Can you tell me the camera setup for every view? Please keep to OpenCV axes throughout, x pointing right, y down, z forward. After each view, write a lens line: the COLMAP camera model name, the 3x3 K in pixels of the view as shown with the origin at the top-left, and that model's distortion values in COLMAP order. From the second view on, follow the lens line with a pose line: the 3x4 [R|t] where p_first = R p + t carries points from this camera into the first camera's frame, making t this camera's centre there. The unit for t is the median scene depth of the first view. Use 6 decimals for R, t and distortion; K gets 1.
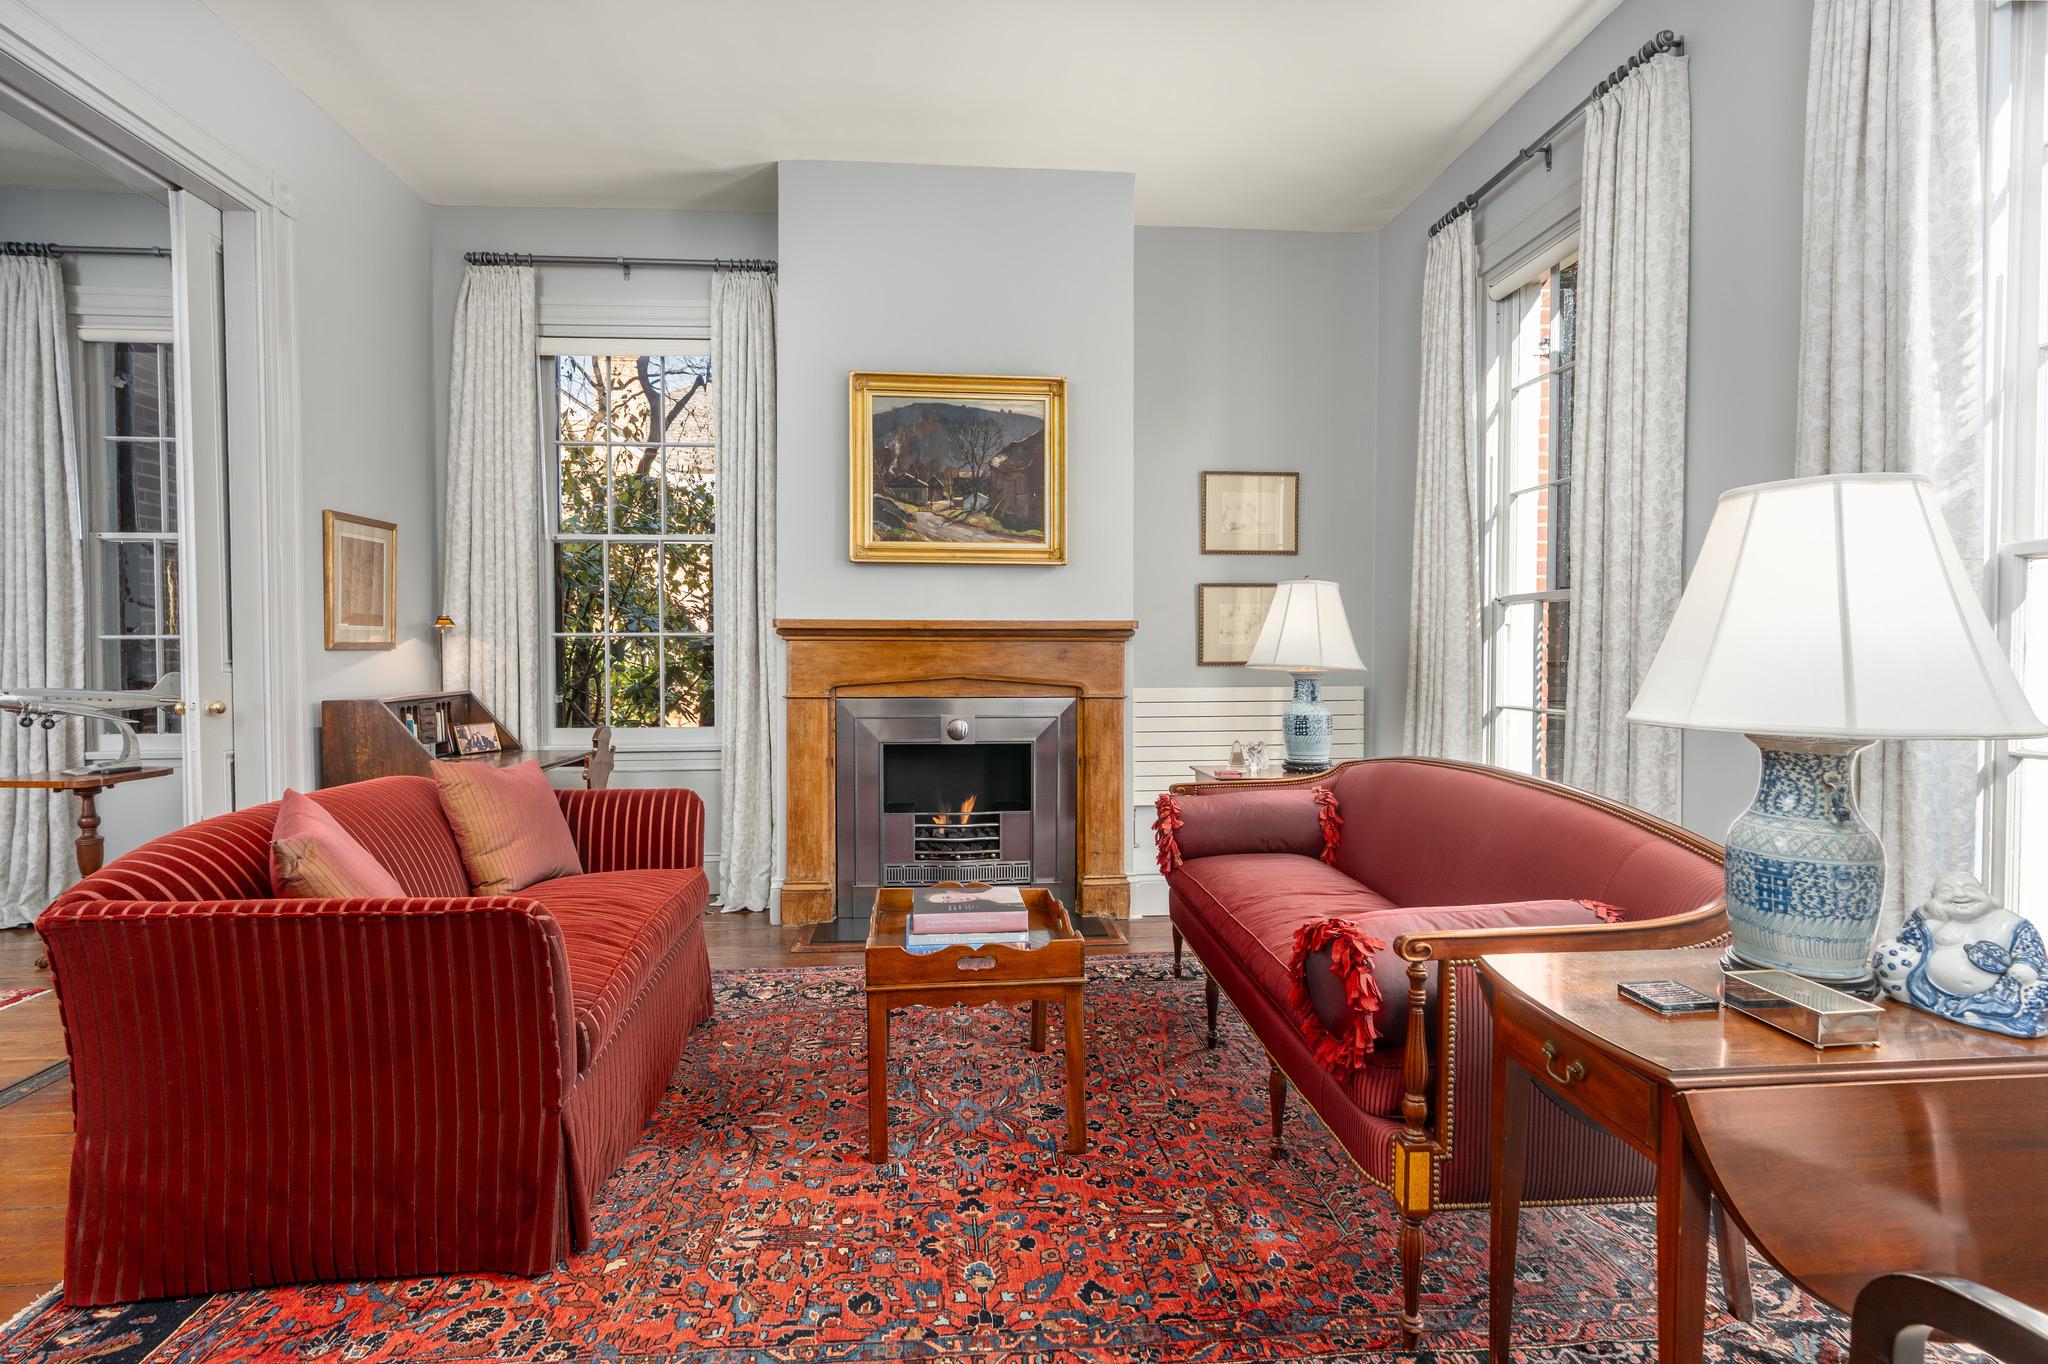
lens RADIAL K [[1008.1, 0, 1023.4], [0, 1008.1, 670.9], [0, 0, 1]] dist [-0.002192, 0.001124]
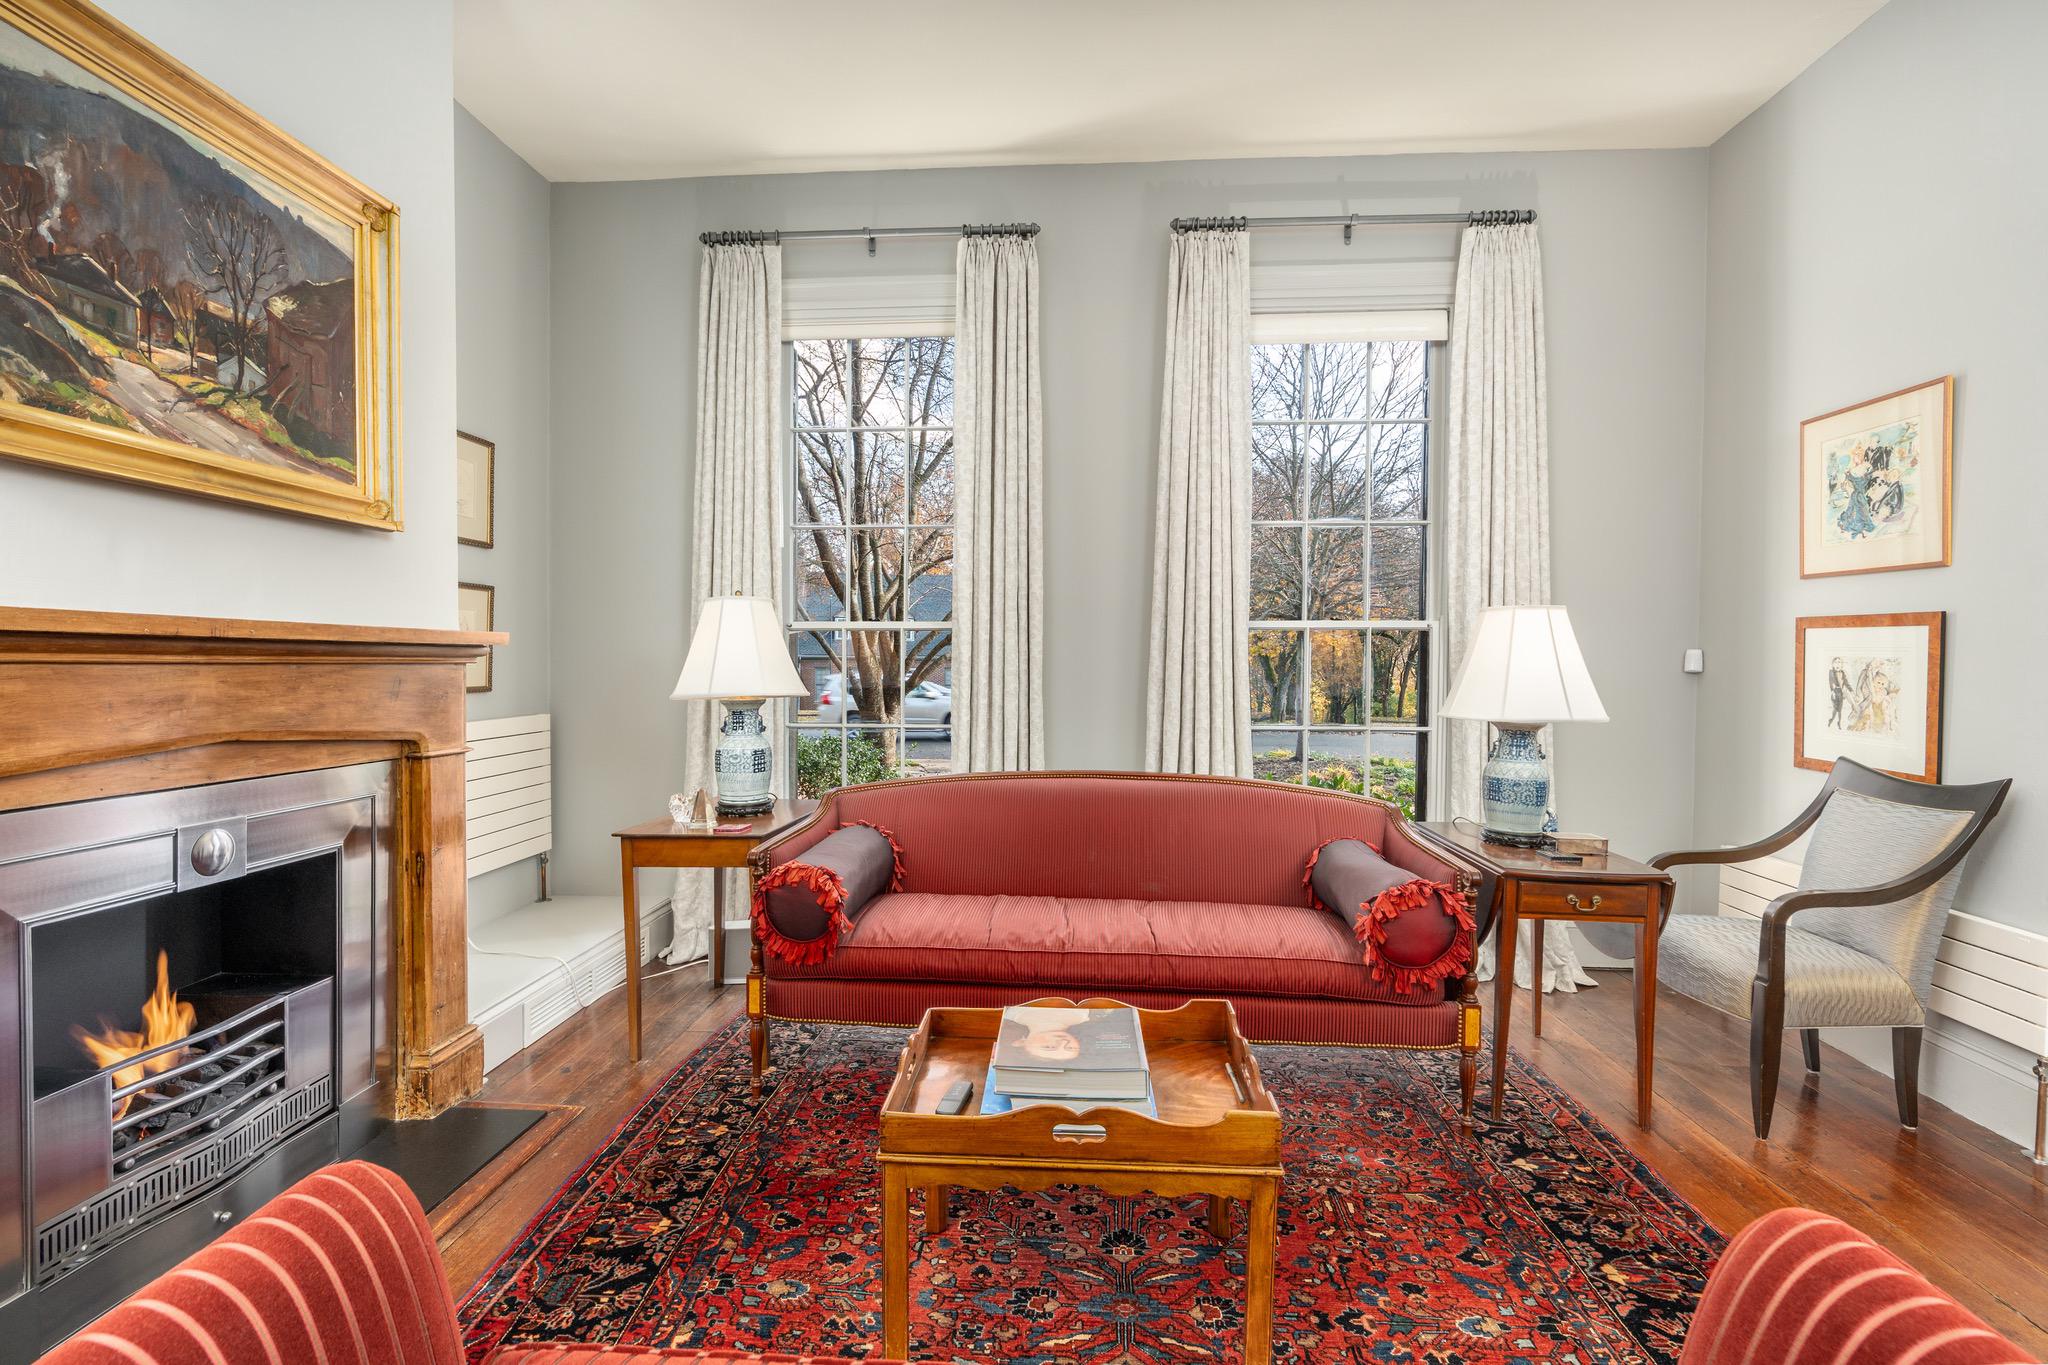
lens RADIAL K [[929.8, 0, 1023.1], [0, 929.8, 688.6], [0, 0, 1]] dist [-0.005679, 0.003078]
pose [[0.155563, -0.026679, 0.987466, -0.432749], [0.014453, 0.999590, 0.024730, -0.023233], [-0.987720, 0.010425, 0.155885, 0.564571]]
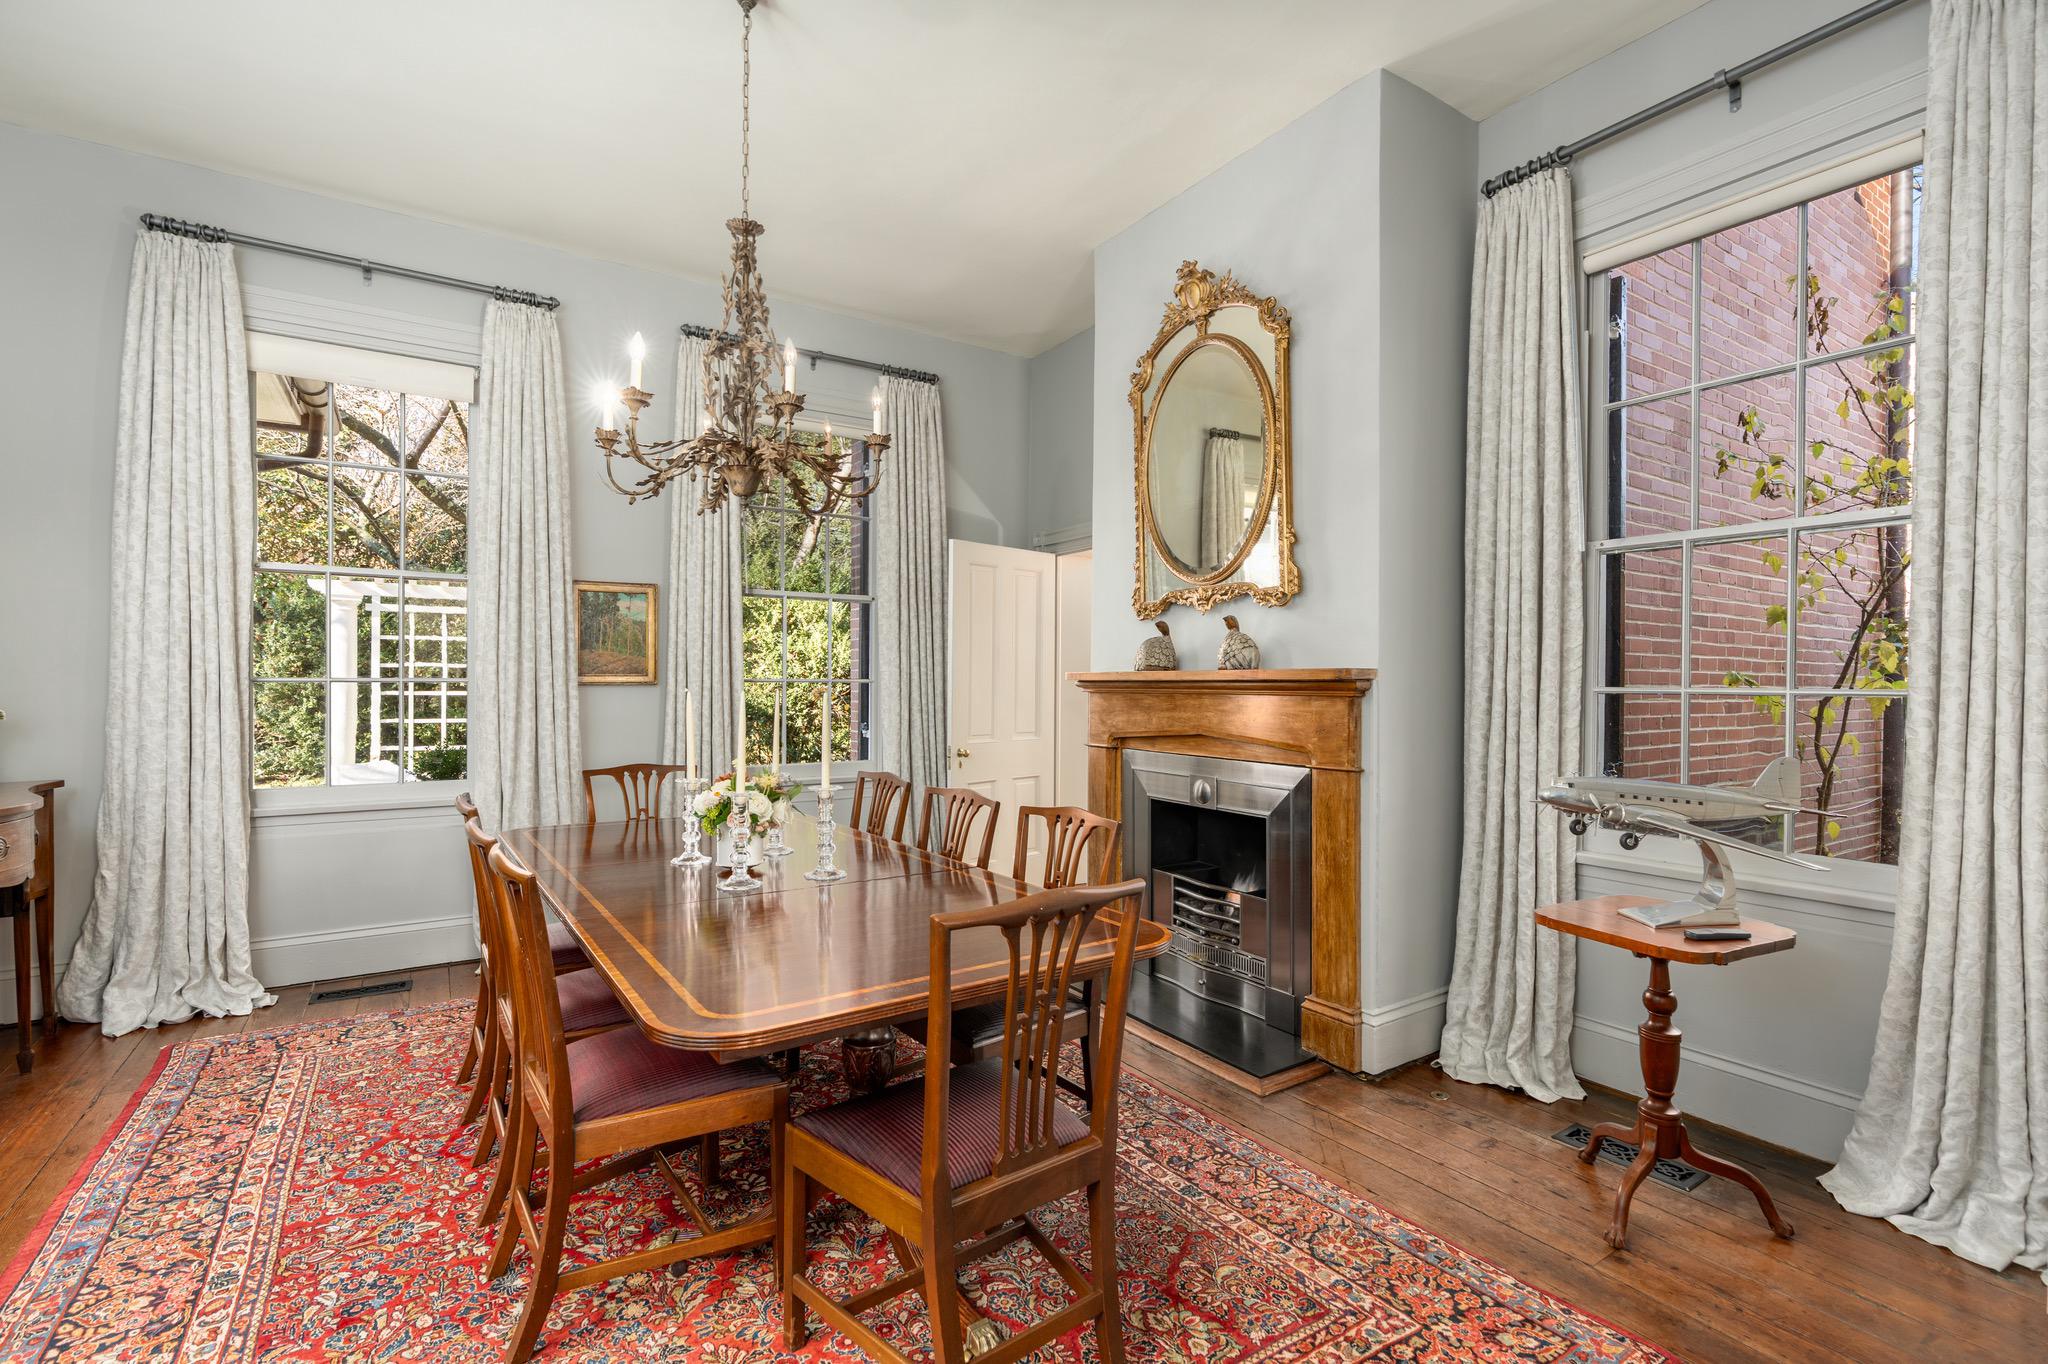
lens RADIAL K [[929.8, 0, 1031.9], [0, 929.8, 689.2], [0, 0, 1]] dist [-0.005679, 0.003078]
pose [[0.471383, 0.013242, -0.881829, -0.562613], [-0.027067, 0.999633, 0.000542, -0.025060], [0.881513, 0.023612, 0.471568, 0.367386]]
